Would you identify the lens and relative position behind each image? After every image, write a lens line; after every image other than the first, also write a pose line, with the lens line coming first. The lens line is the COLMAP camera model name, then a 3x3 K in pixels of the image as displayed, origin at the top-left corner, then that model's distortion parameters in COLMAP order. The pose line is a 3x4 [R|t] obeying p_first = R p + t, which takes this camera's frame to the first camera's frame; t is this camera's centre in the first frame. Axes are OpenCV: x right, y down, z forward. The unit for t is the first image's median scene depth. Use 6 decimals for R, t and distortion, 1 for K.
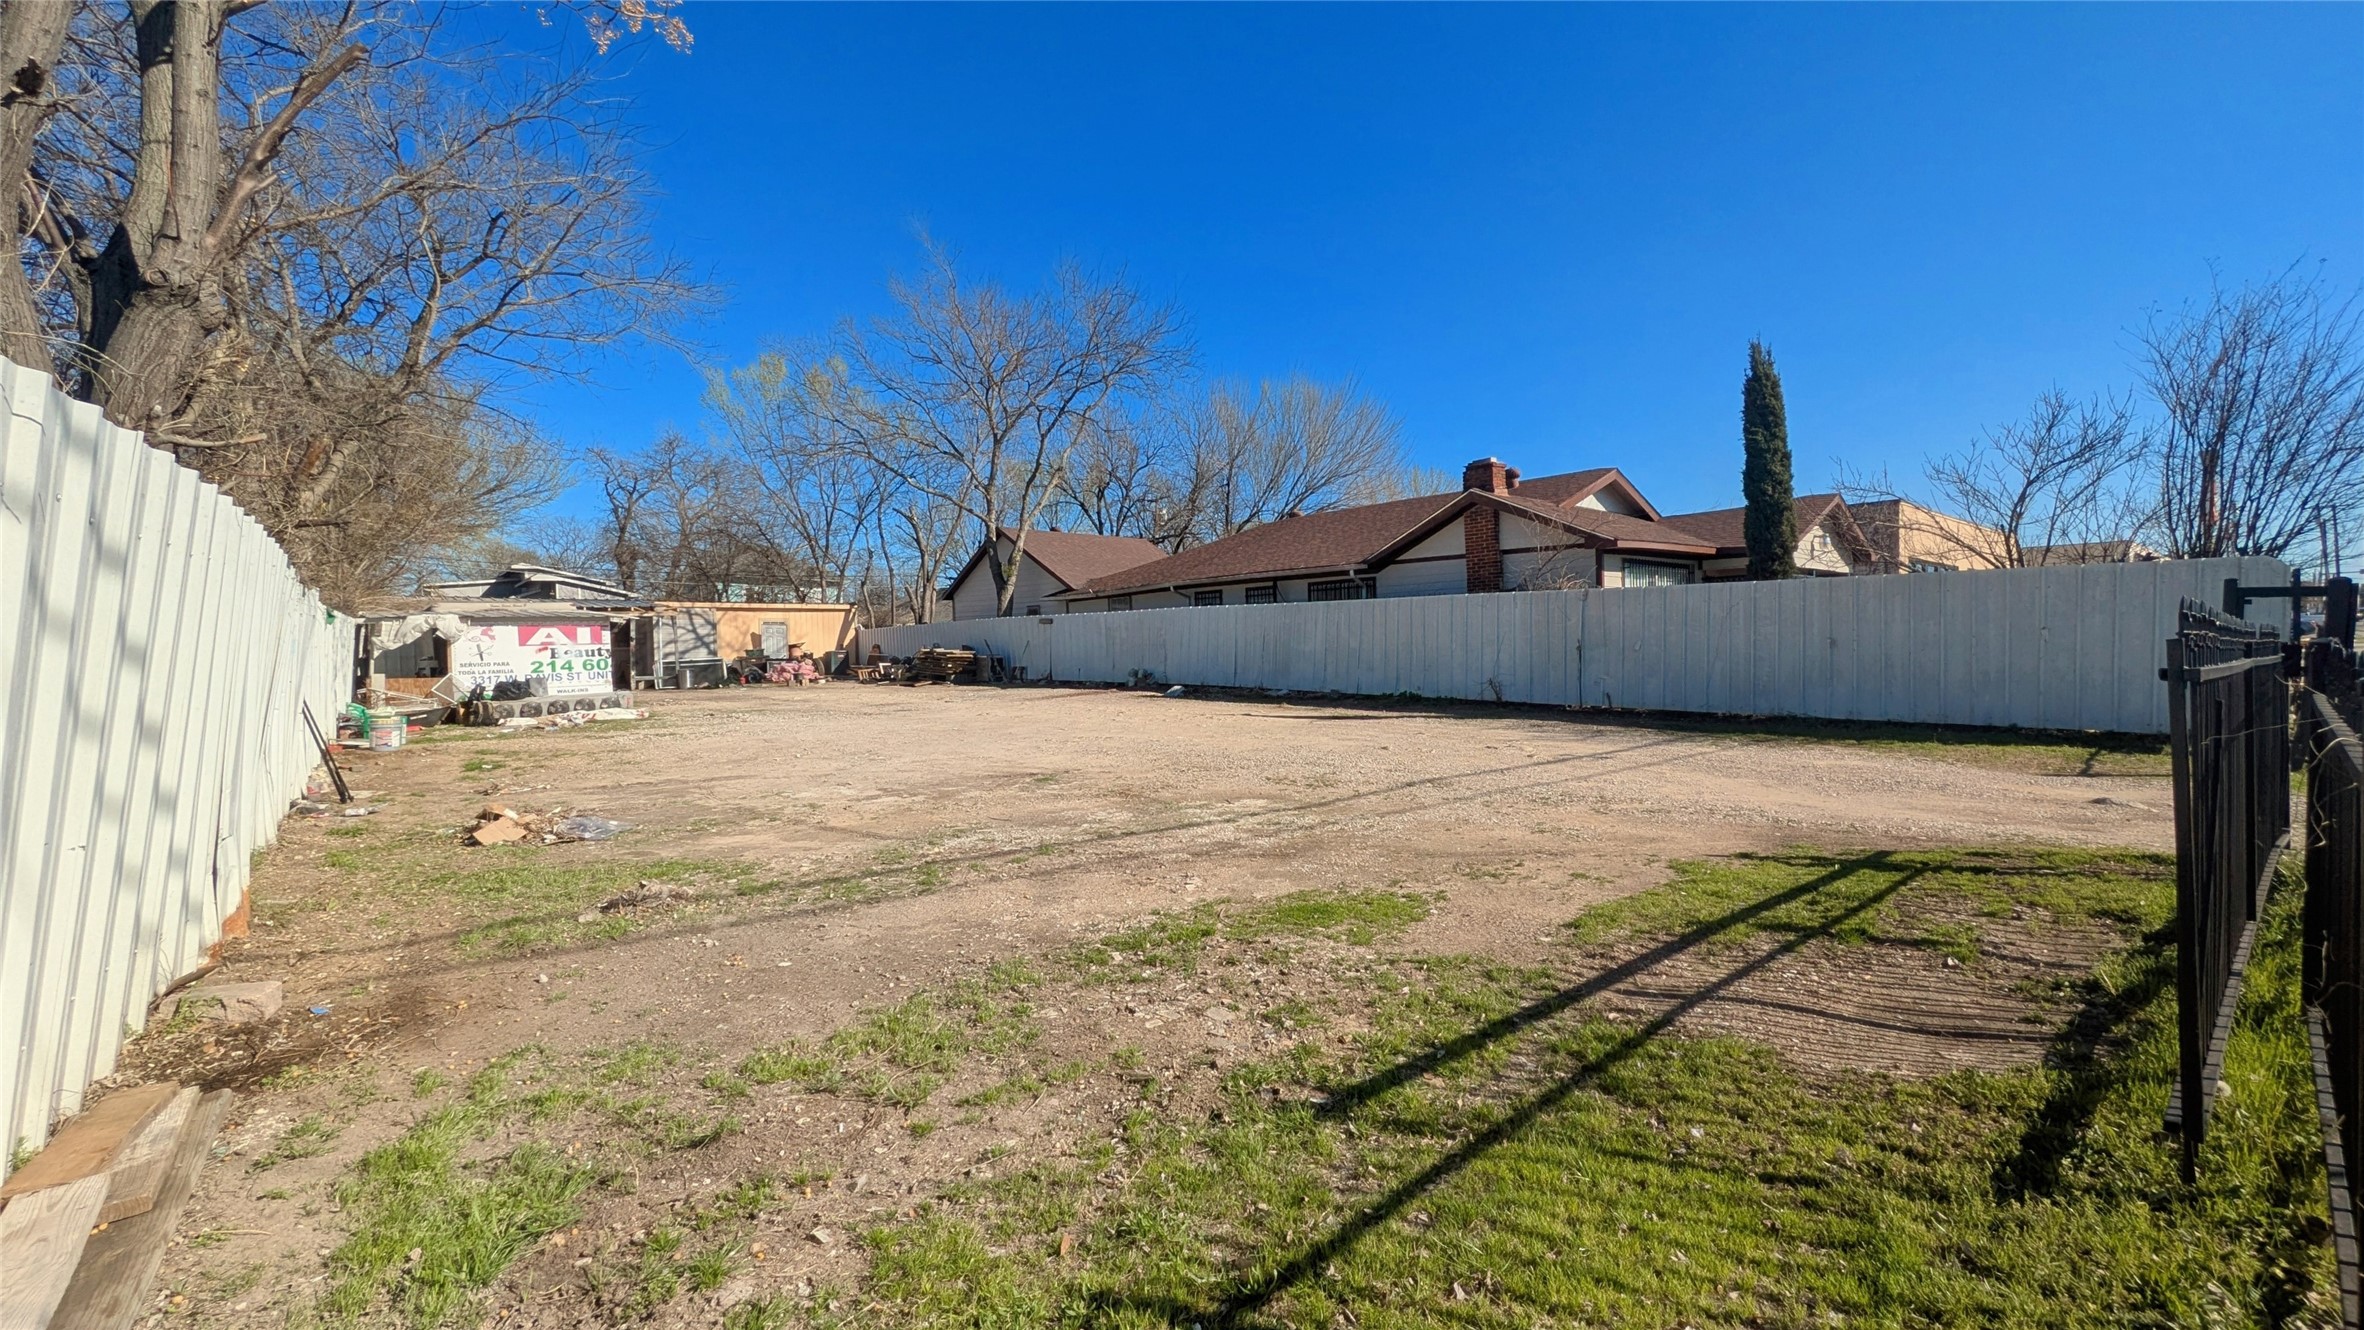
lens RADIAL K [[958.2, 0, 1205.6], [0, 958.2, 662.5], [0, 0, 1]] dist [0.002675, 0.000044]
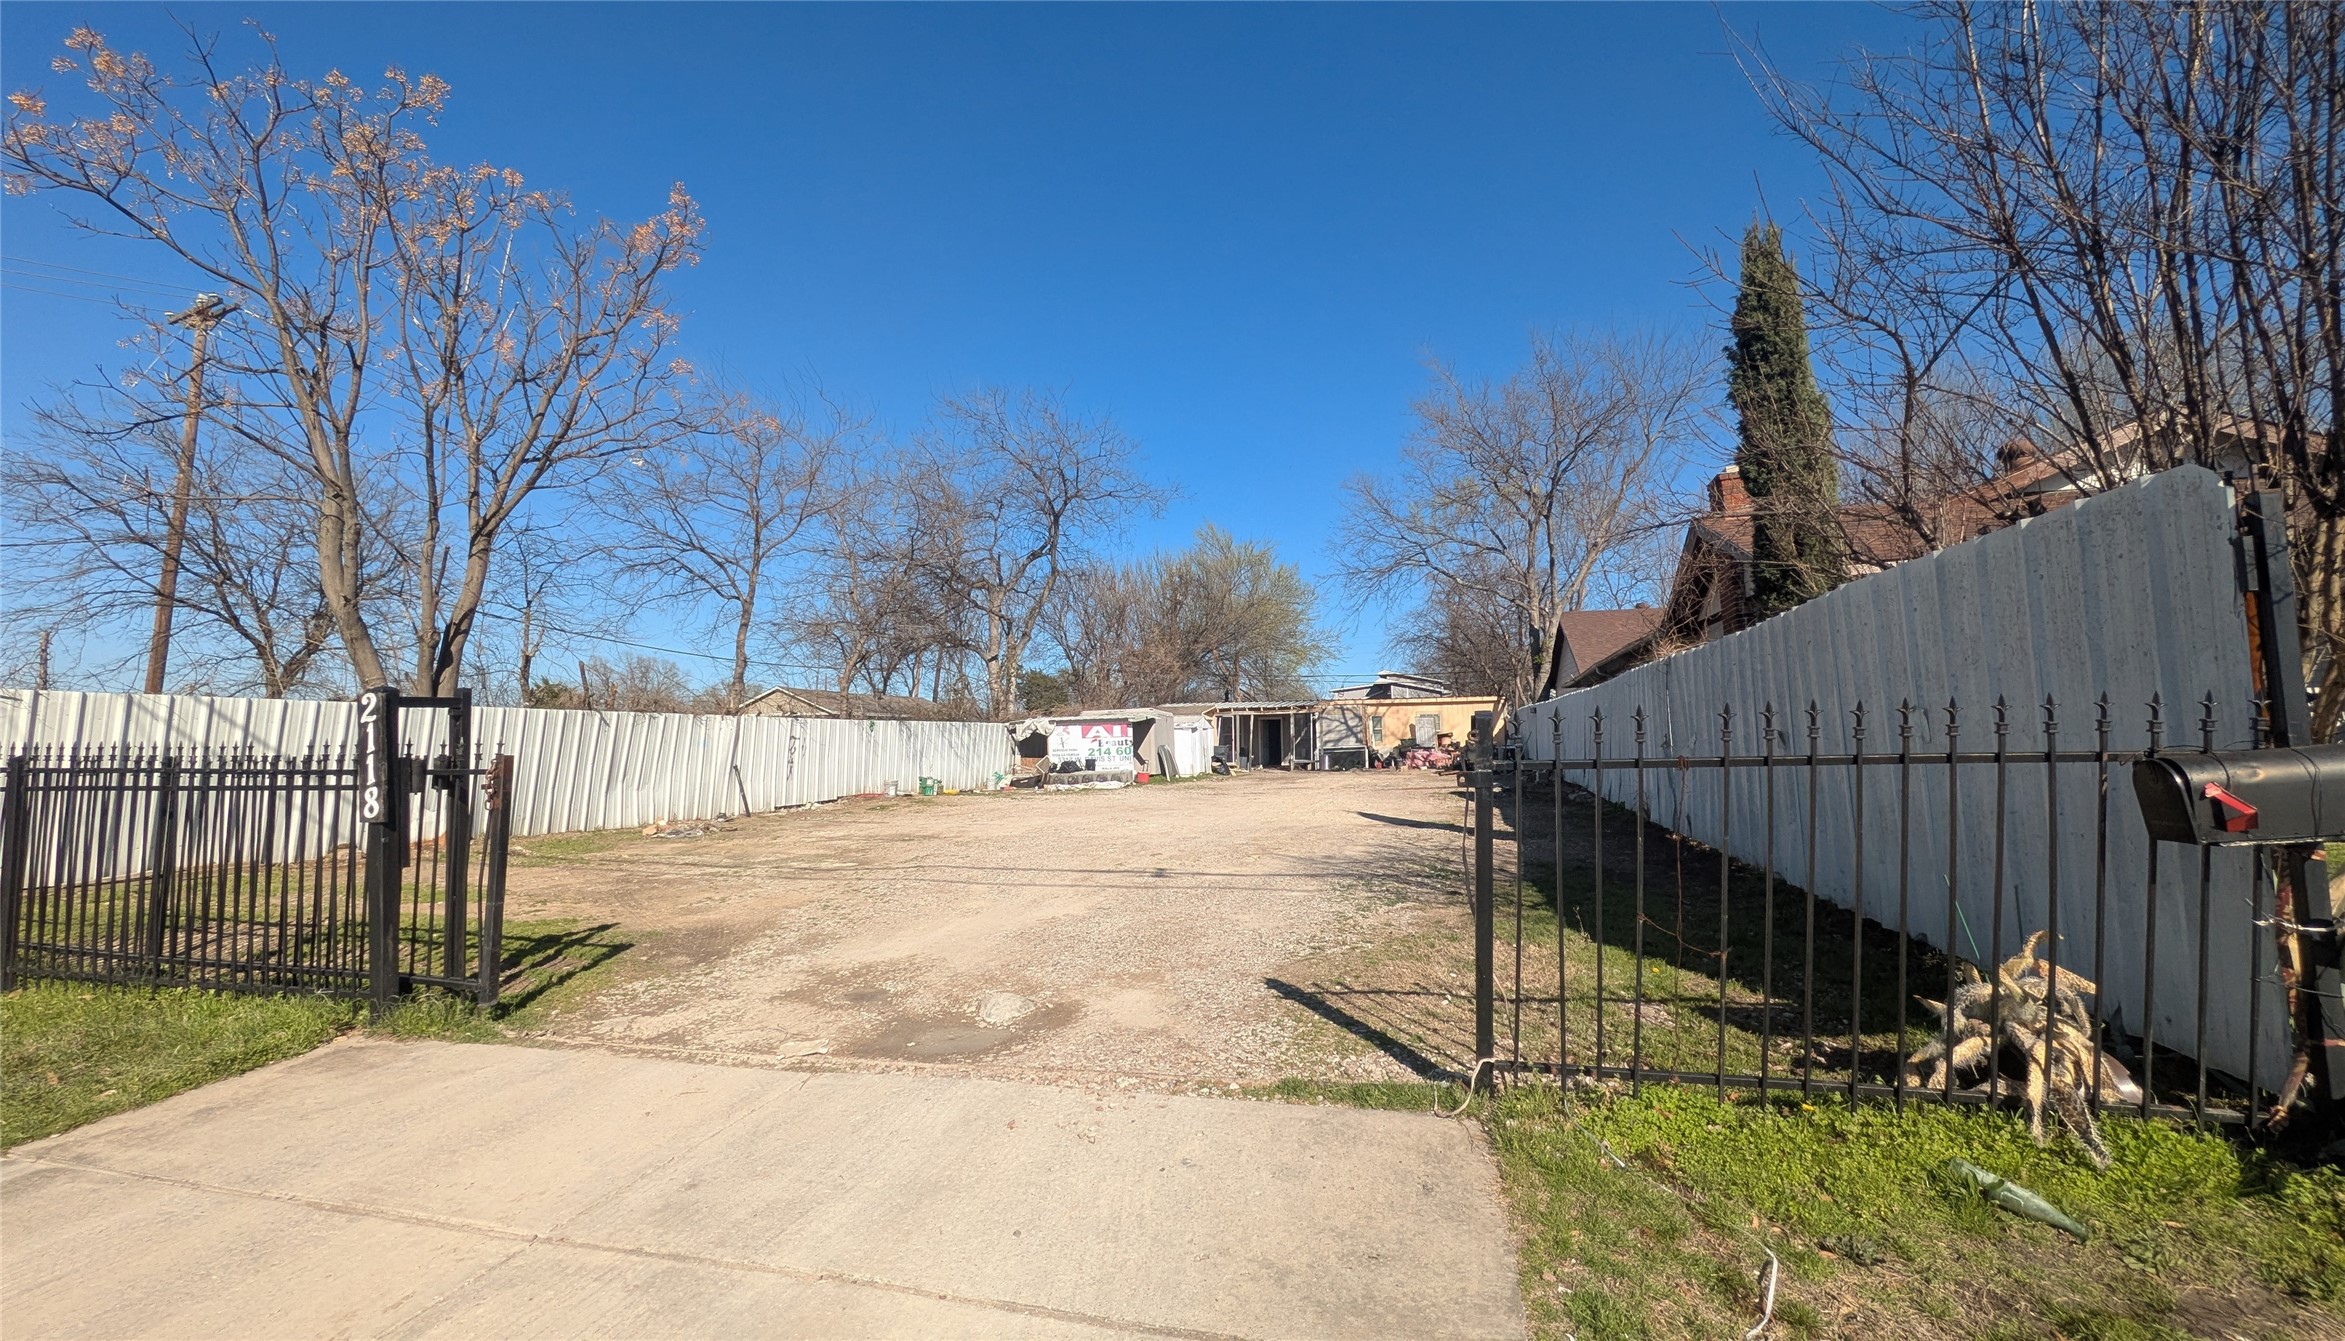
lens RADIAL K [[929.3, 0, 1190.9], [0, 929.3, 667.2], [0, 0, 1]] dist [0.014719, -0.014823]
pose [[0.555746, -0.062503, -0.828999, 0.615201], [-0.009422, 0.996632, -0.081458, -0.010697], [0.831299, 0.053080, 0.553285, 0.301143]]
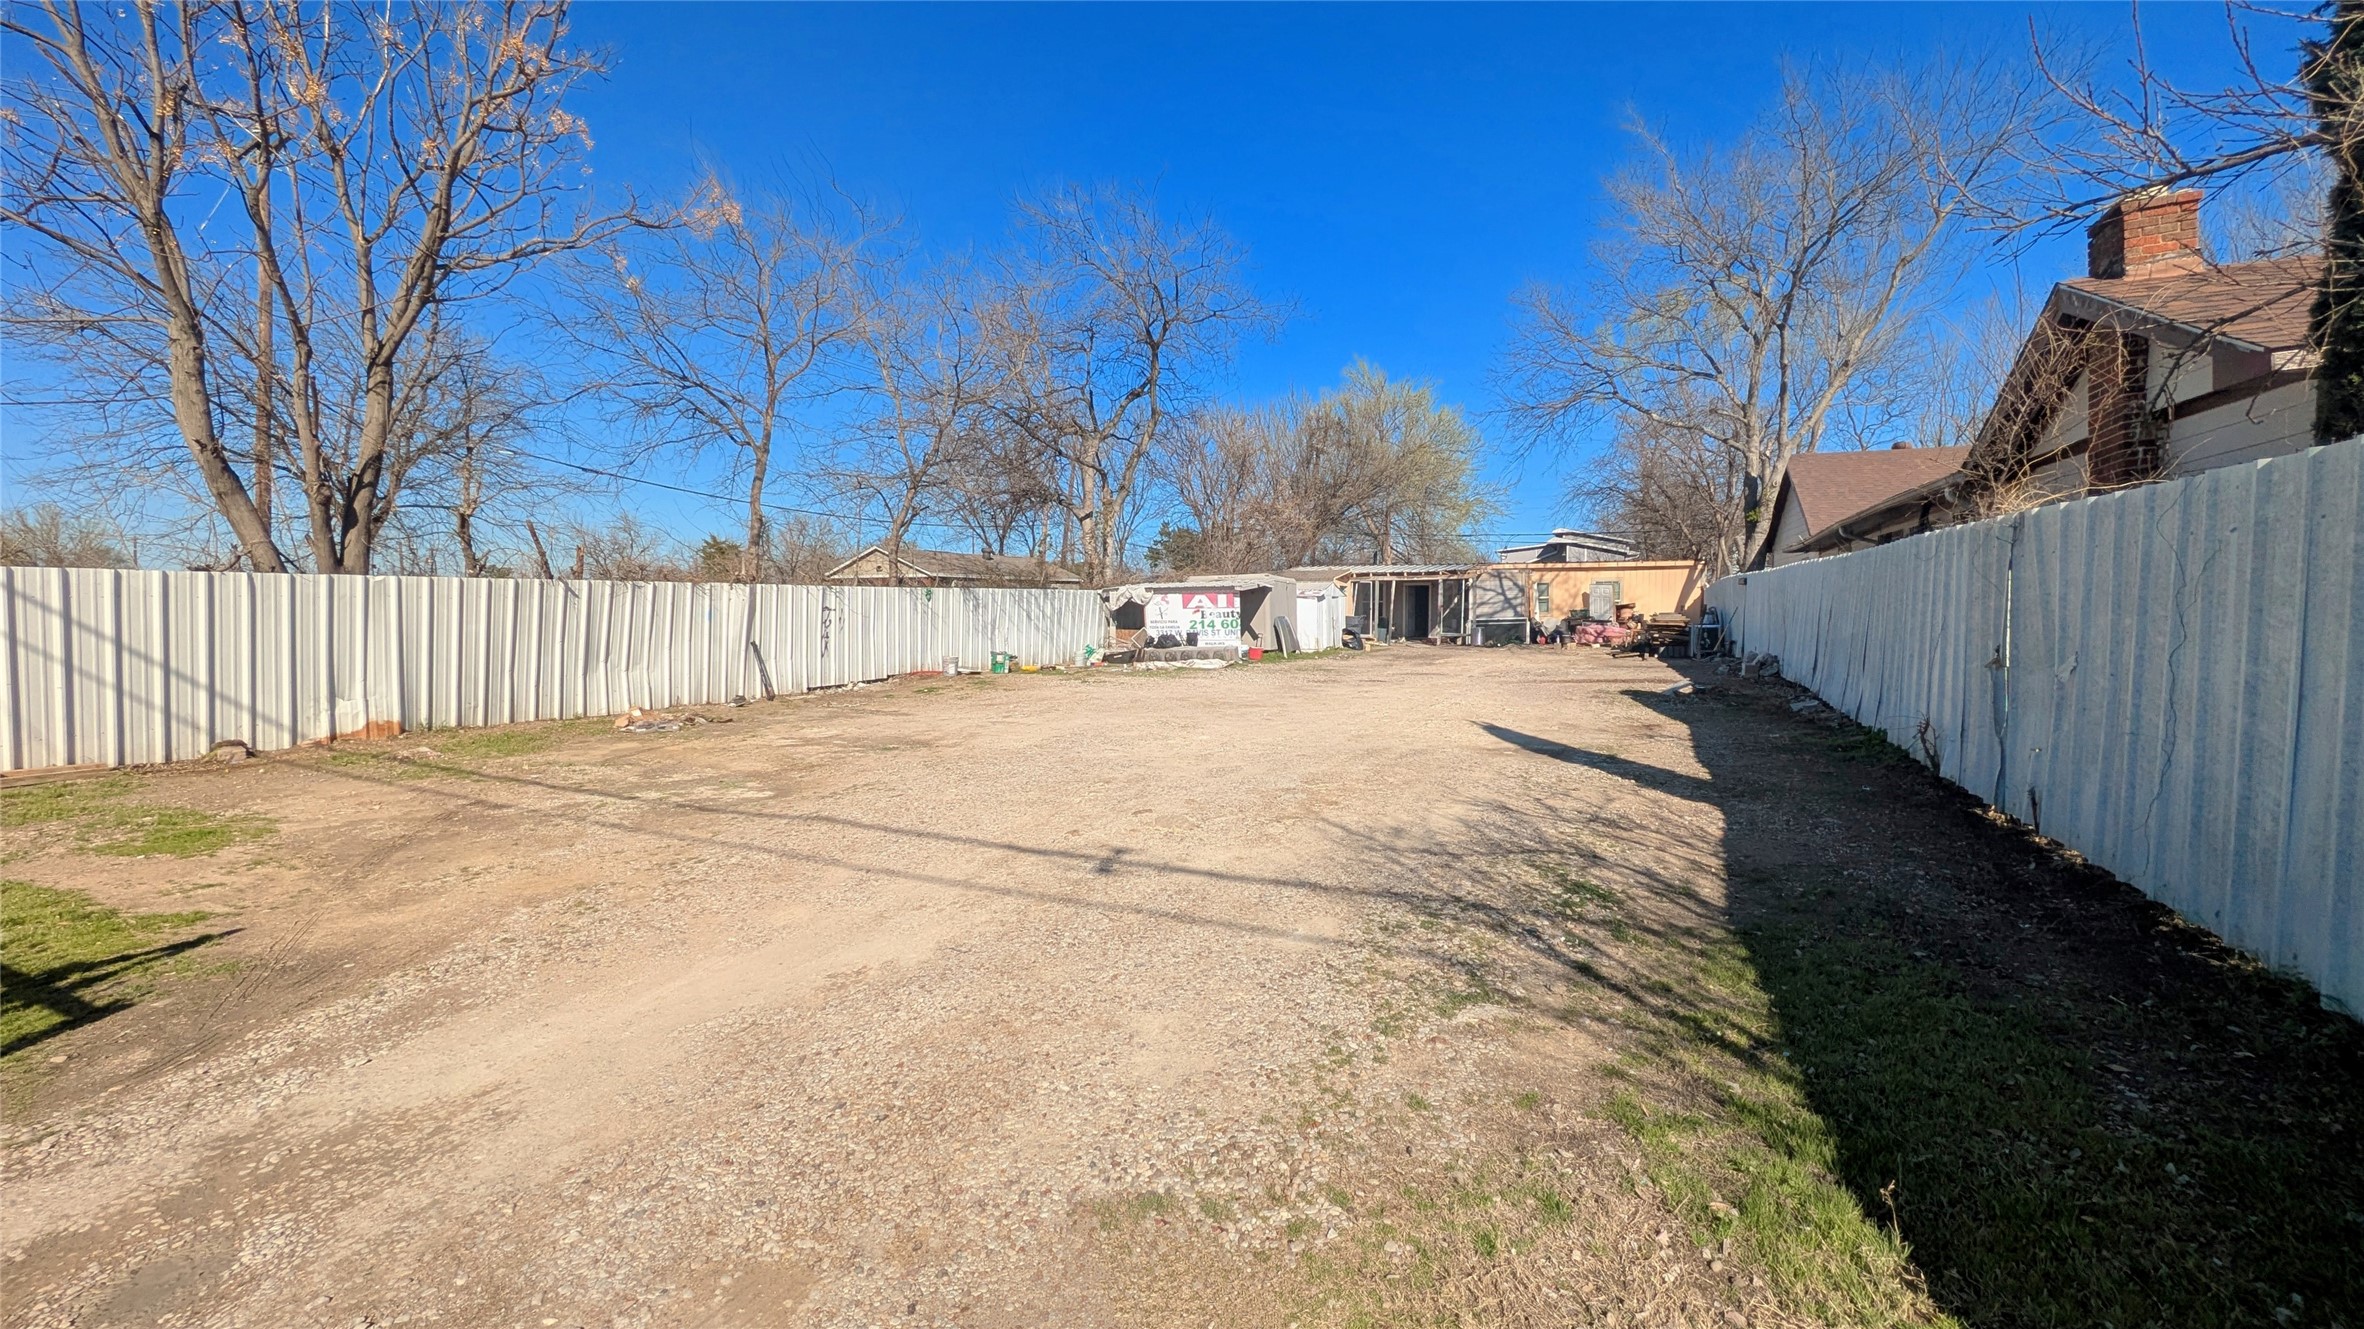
lens RADIAL K [[958.2, 0, 1205.6], [0, 958.2, 662.0], [0, 0, 1]] dist [0.002675, 0.000044]
pose [[0.425075, 0.066806, -0.902689, 0.501072], [-0.021653, 0.997738, 0.063644, -0.027936], [0.904899, -0.007507, 0.425560, 0.444018]]
